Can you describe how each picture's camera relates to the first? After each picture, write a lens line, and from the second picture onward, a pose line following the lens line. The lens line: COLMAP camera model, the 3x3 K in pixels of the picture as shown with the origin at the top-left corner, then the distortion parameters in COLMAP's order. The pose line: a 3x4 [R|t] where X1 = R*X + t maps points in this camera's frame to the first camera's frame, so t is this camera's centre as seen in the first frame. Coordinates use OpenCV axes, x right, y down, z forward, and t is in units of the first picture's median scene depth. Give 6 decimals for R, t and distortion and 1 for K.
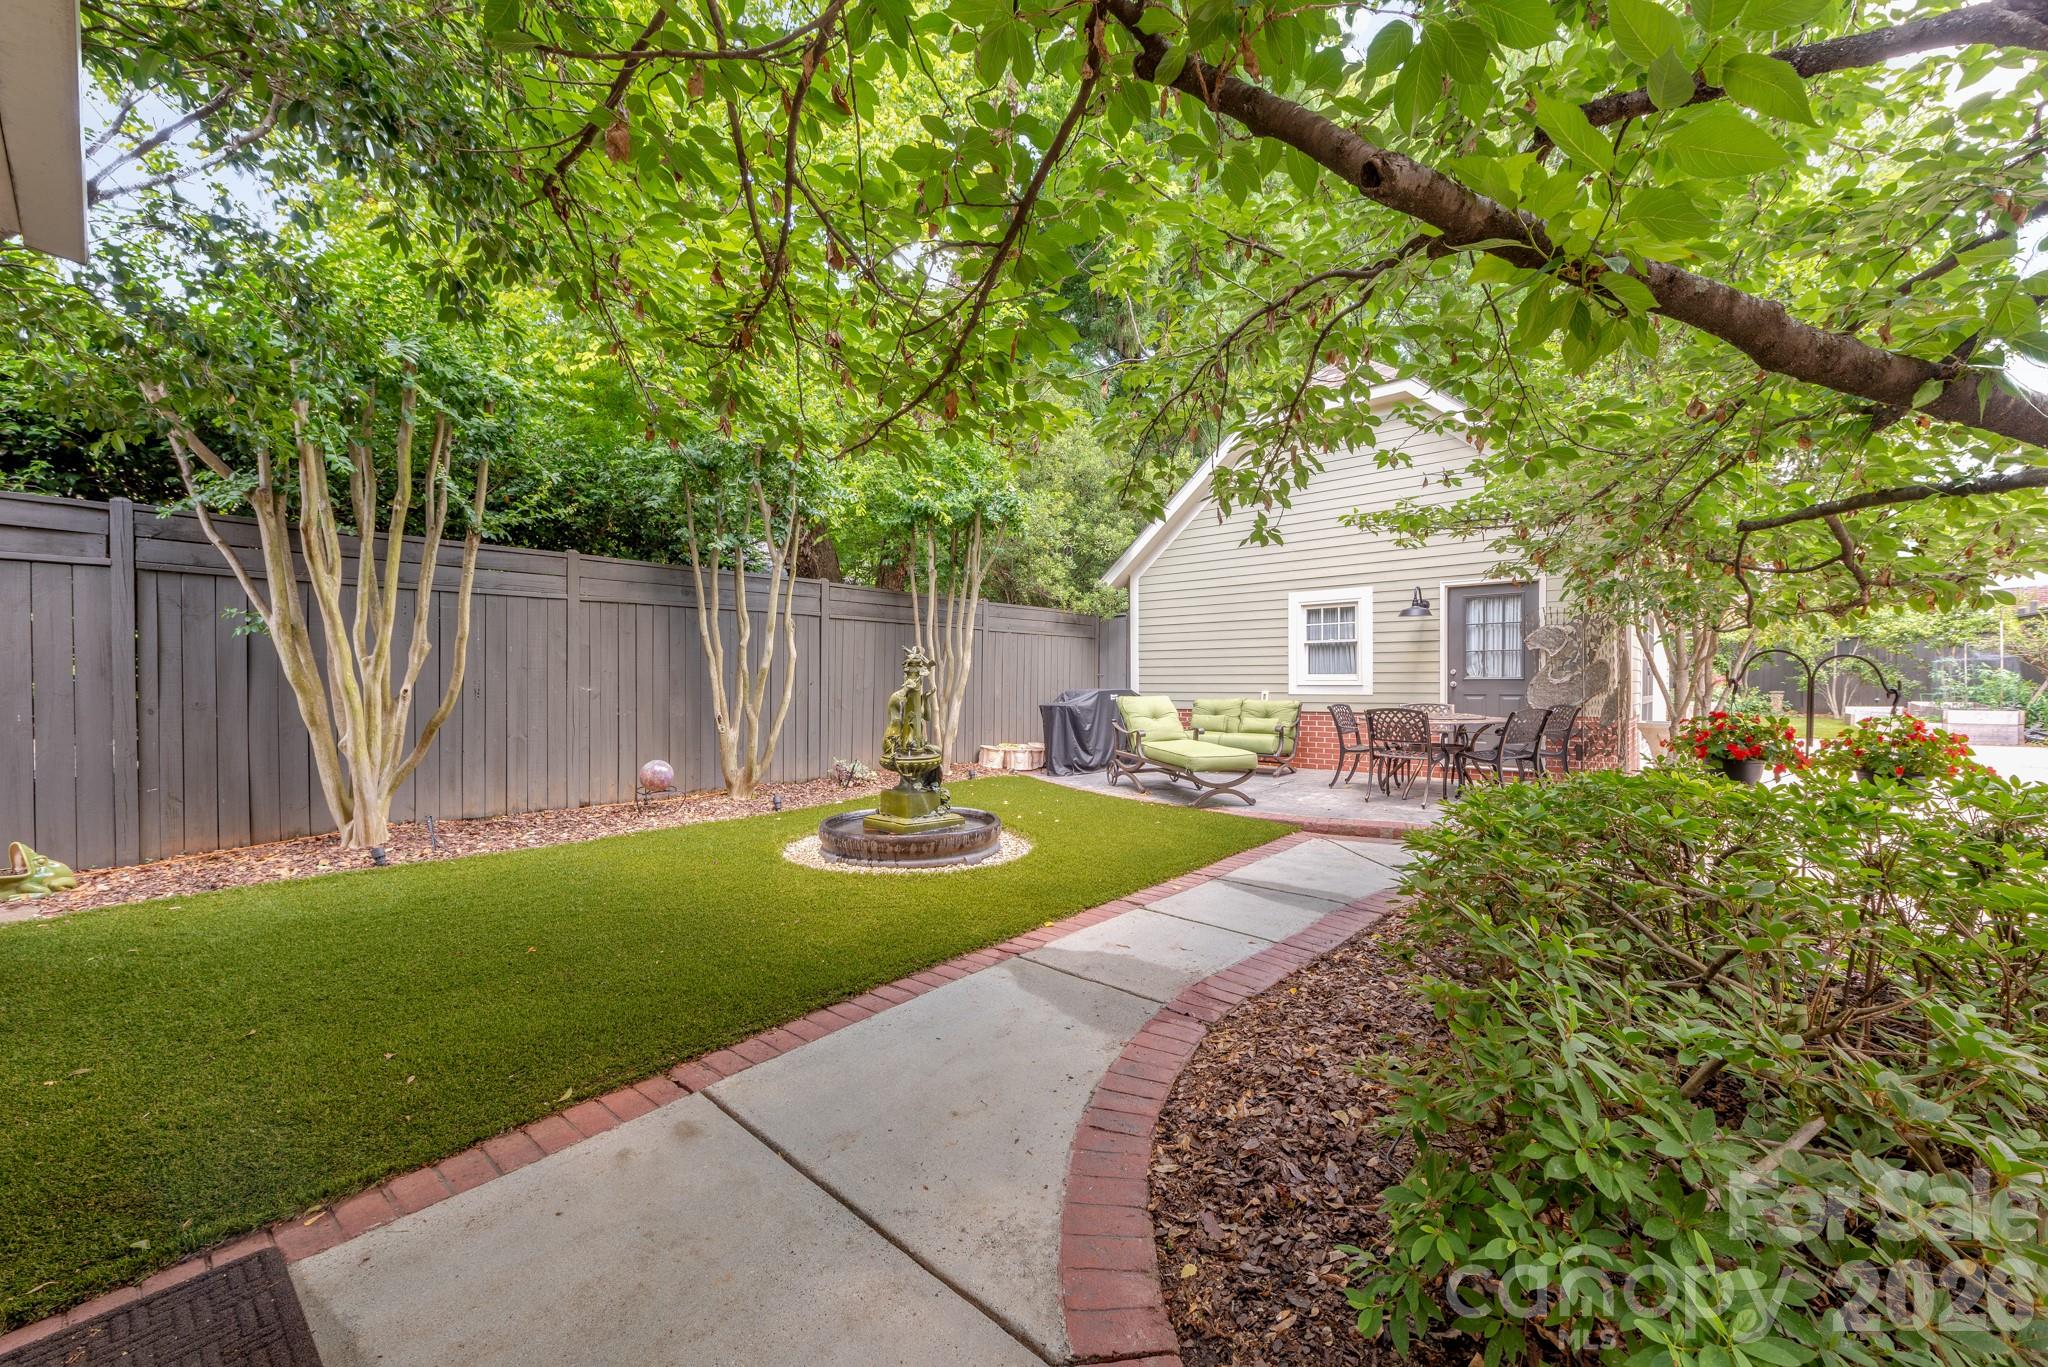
lens RADIAL K [[801.7, 0, 1022.8], [0, 801.7, 681.2], [0, 0, 1]] dist [0.010348, -0.001859]
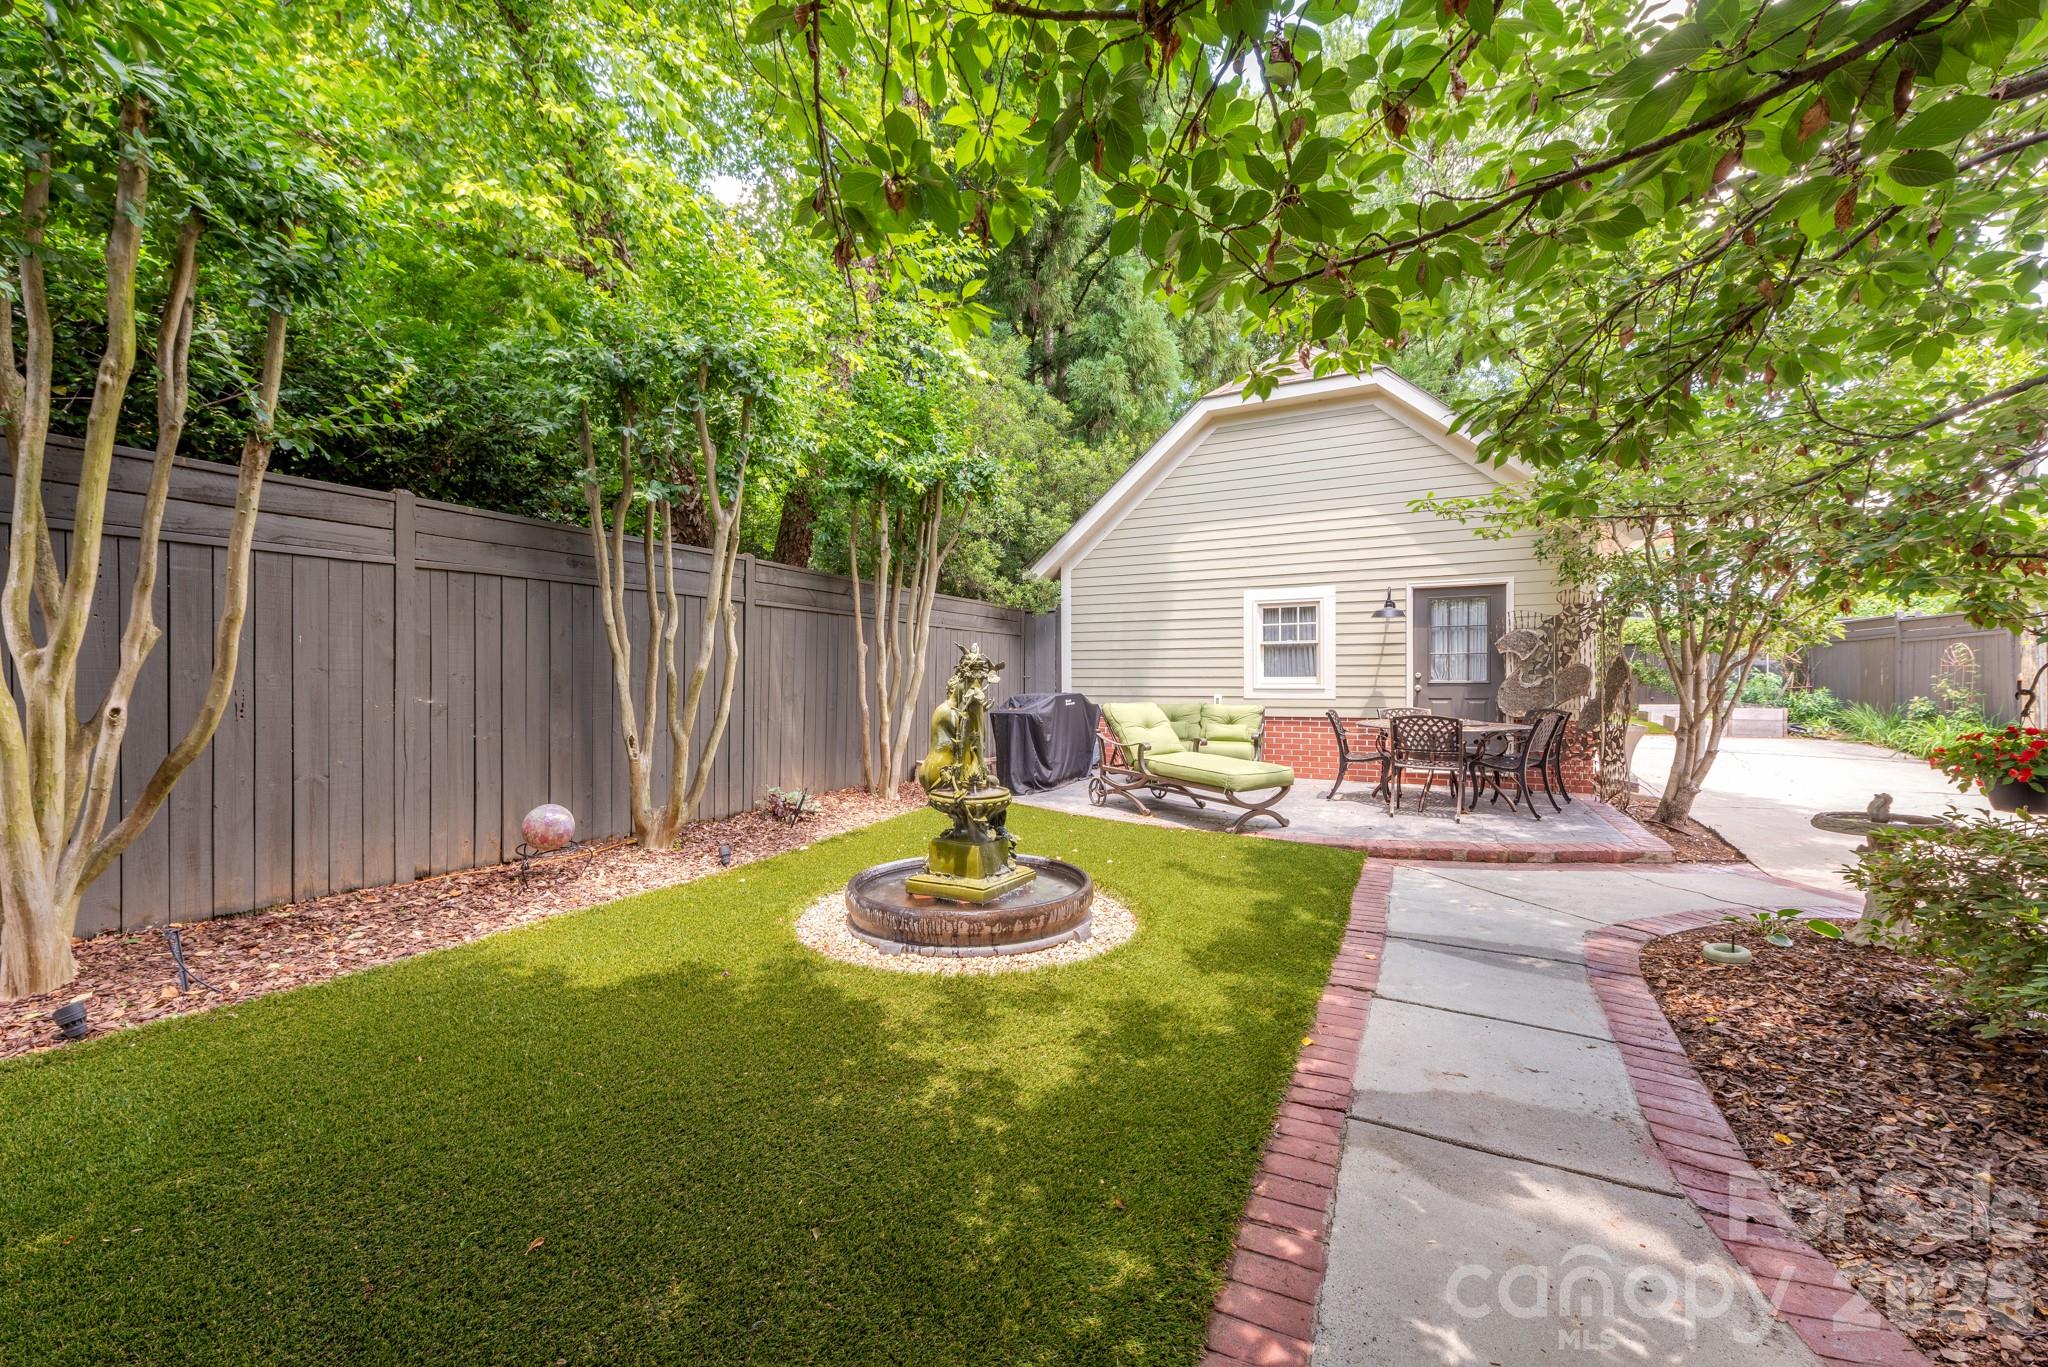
lens RADIAL K [[801.7, 0, 1024.2], [0, 801.7, 683.6], [0, 0, 1]] dist [0.010348, -0.001859]
pose [[0.968491, -0.001161, 0.249047, -0.220265], [0.000044, 0.999990, 0.004488, -0.007434], [-0.249049, -0.004336, 0.968481, 0.221023]]
